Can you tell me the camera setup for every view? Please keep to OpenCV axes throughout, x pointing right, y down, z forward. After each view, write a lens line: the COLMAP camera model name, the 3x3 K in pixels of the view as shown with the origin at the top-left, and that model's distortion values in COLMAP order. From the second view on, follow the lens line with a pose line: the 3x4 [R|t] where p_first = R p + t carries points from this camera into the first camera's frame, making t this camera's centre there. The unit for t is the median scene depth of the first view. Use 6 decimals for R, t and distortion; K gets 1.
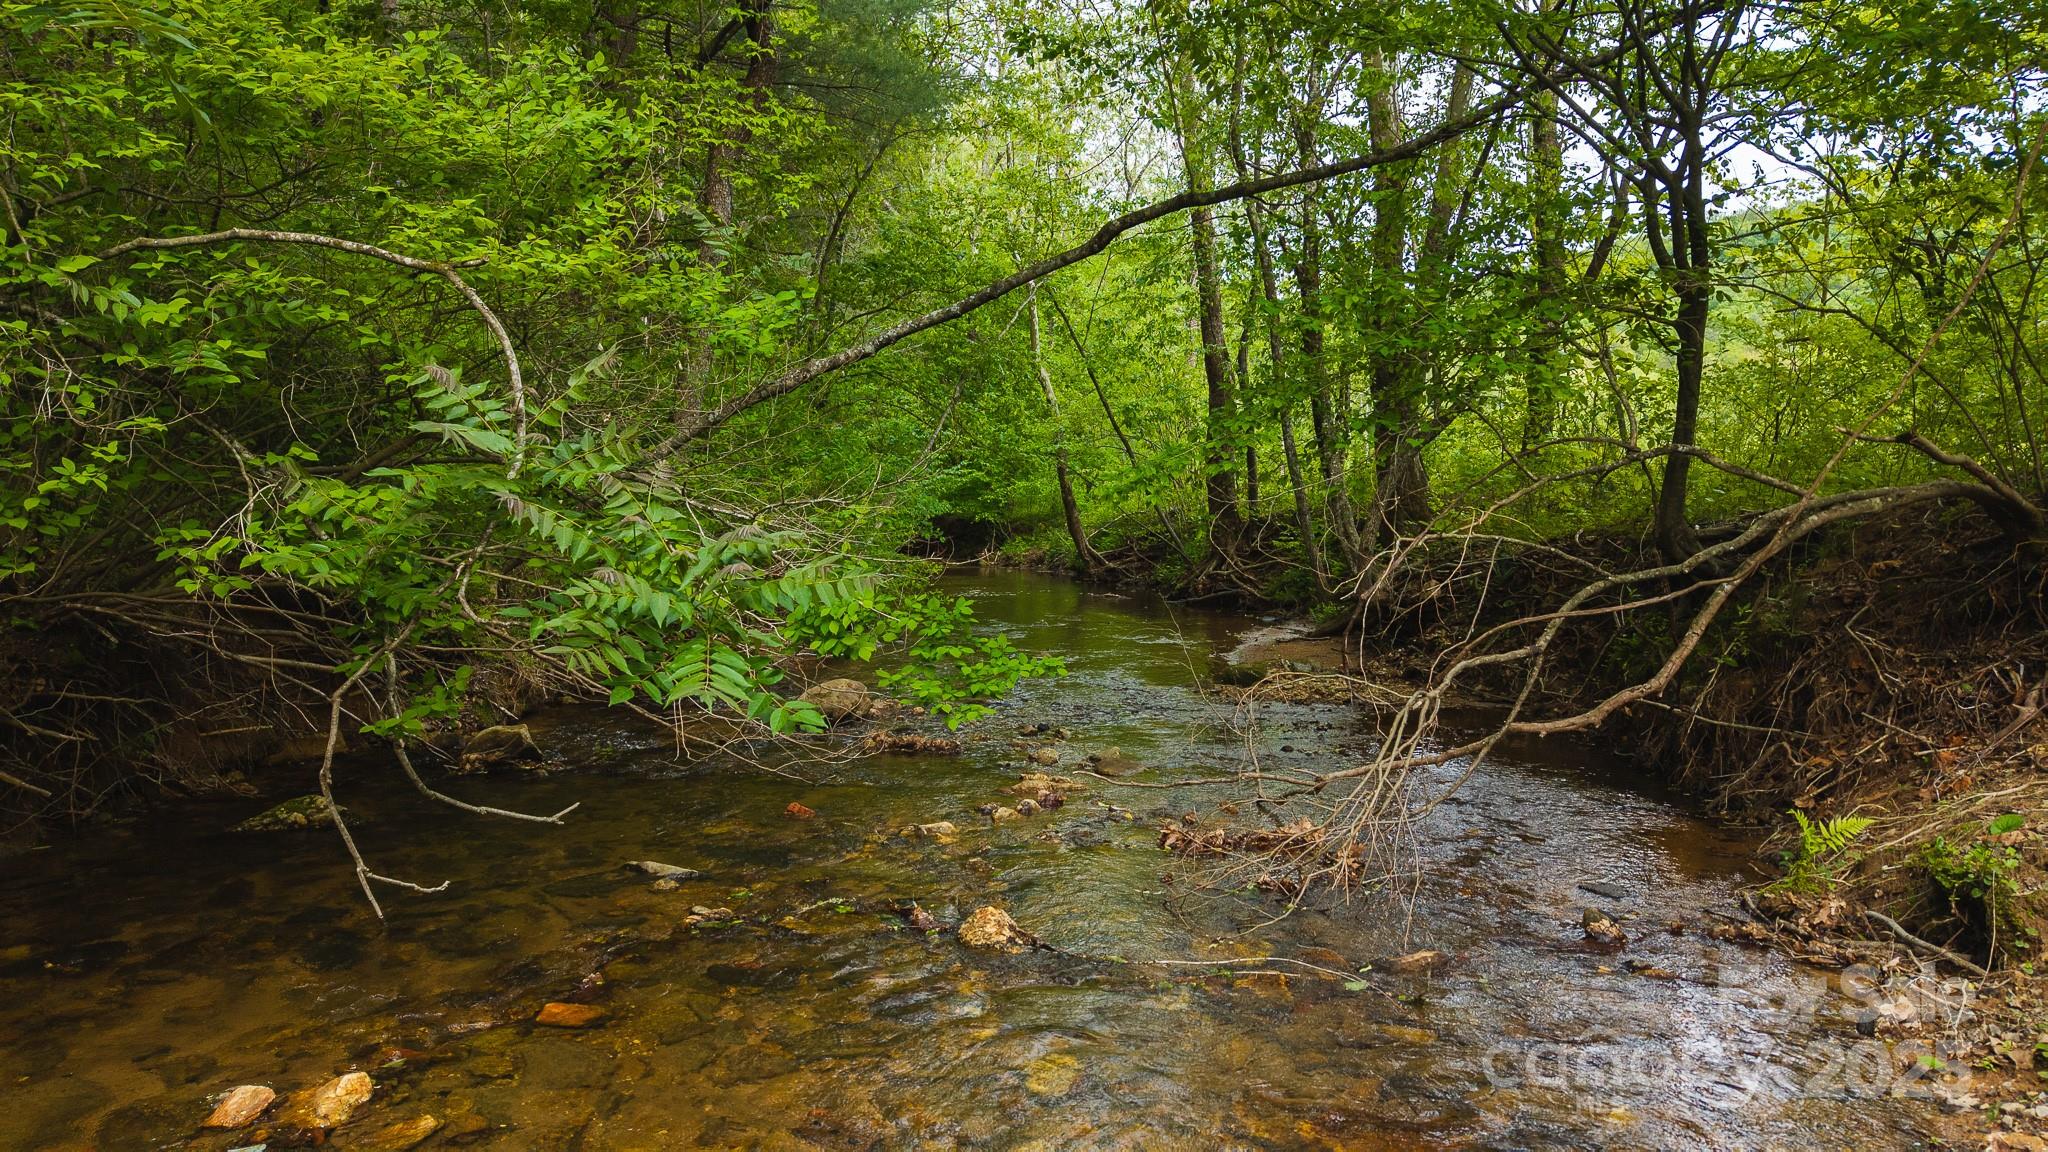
lens RADIAL K [[1394.2, 0, 1022.3], [0, 1394.2, 578.3], [0, 0, 1]] dist [0.016786, -0.014938]
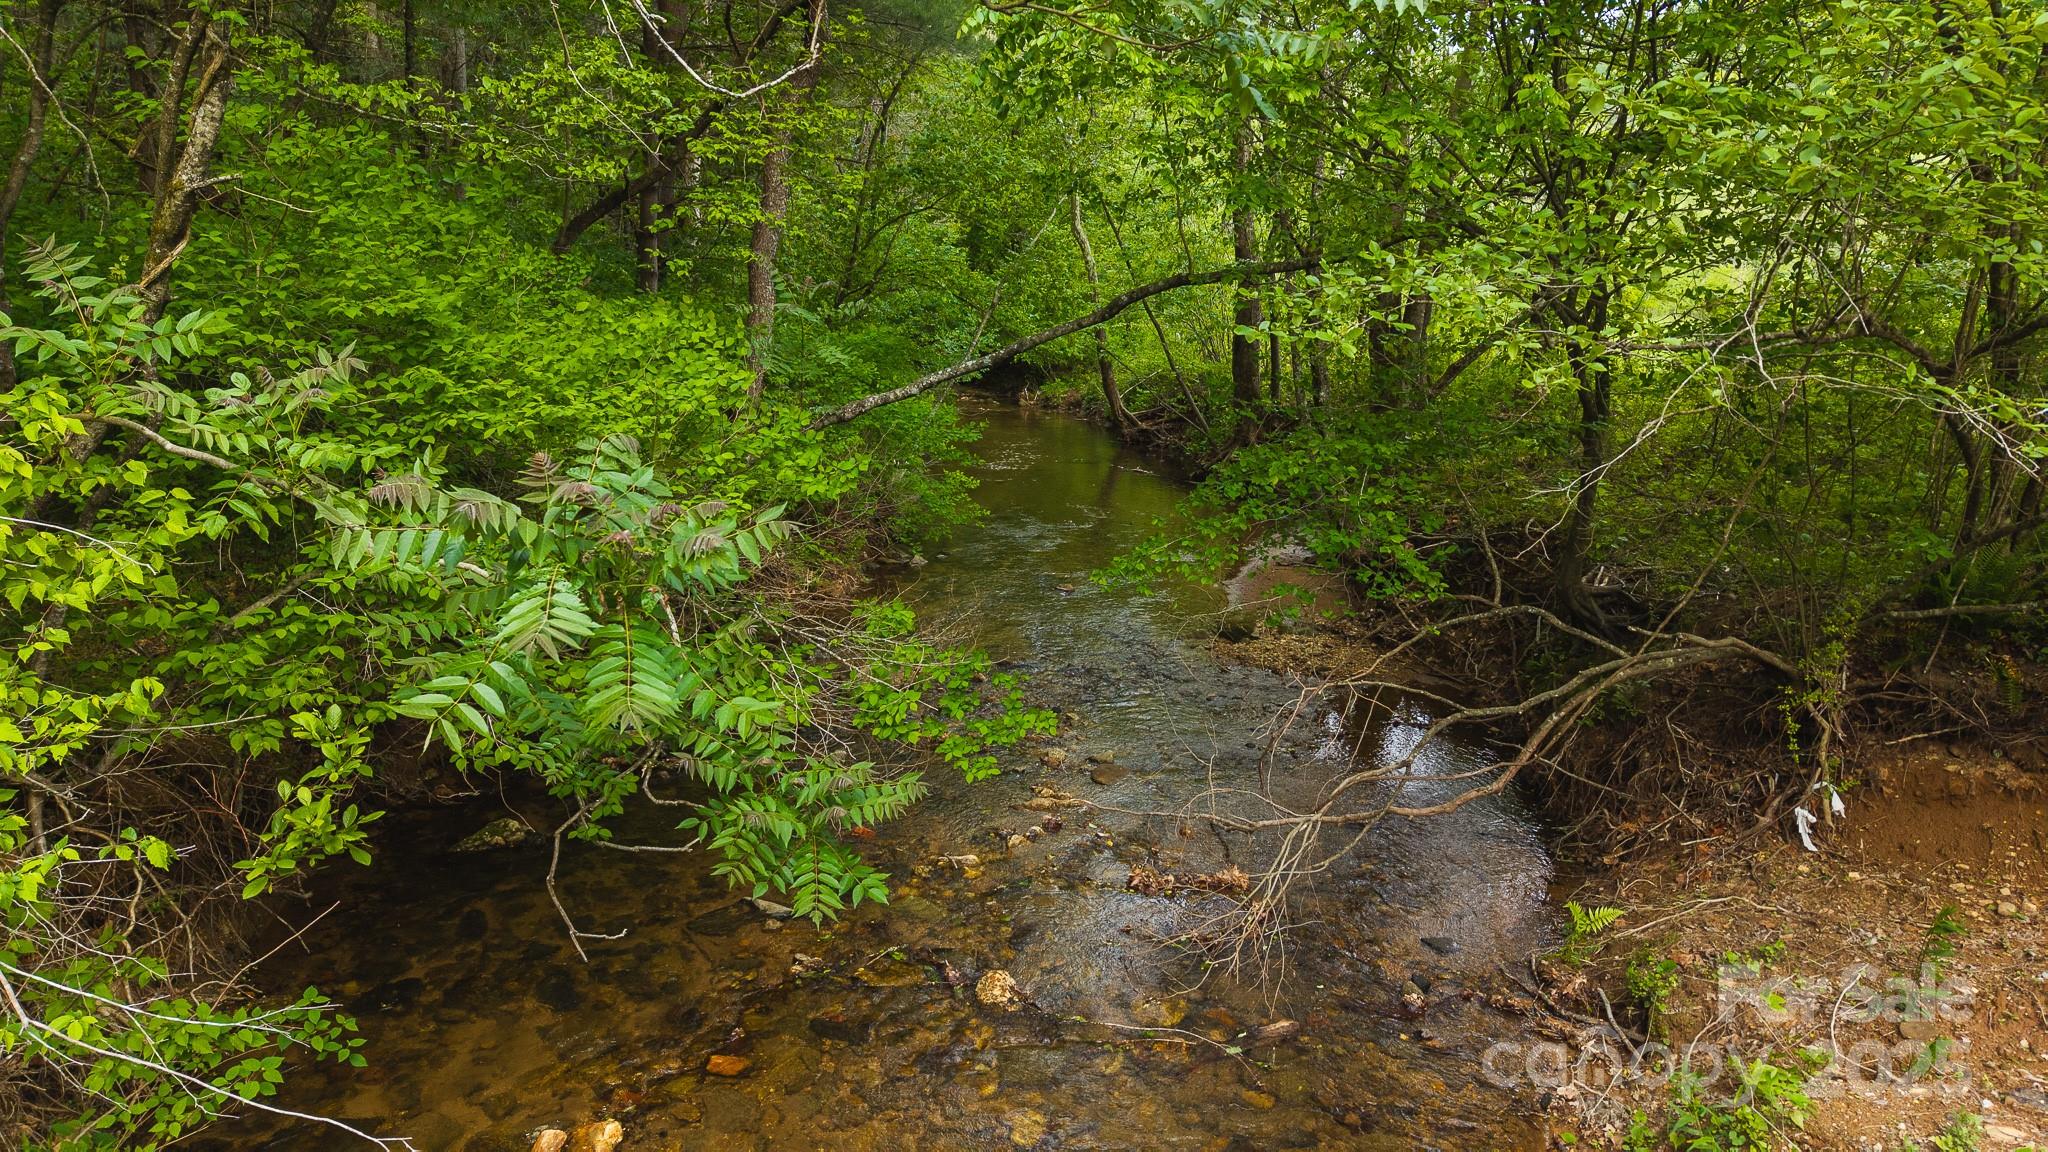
lens RADIAL K [[1394.2, 0, 1024.5], [0, 1394.2, 574.2], [0, 0, 1]] dist [0.016786, -0.014938]
pose [[0.999475, 0.016964, -0.027603, 0.037831], [-0.012685, 0.988845, 0.148409, -0.386406], [0.029813, -0.147981, 0.988541, -0.382023]]
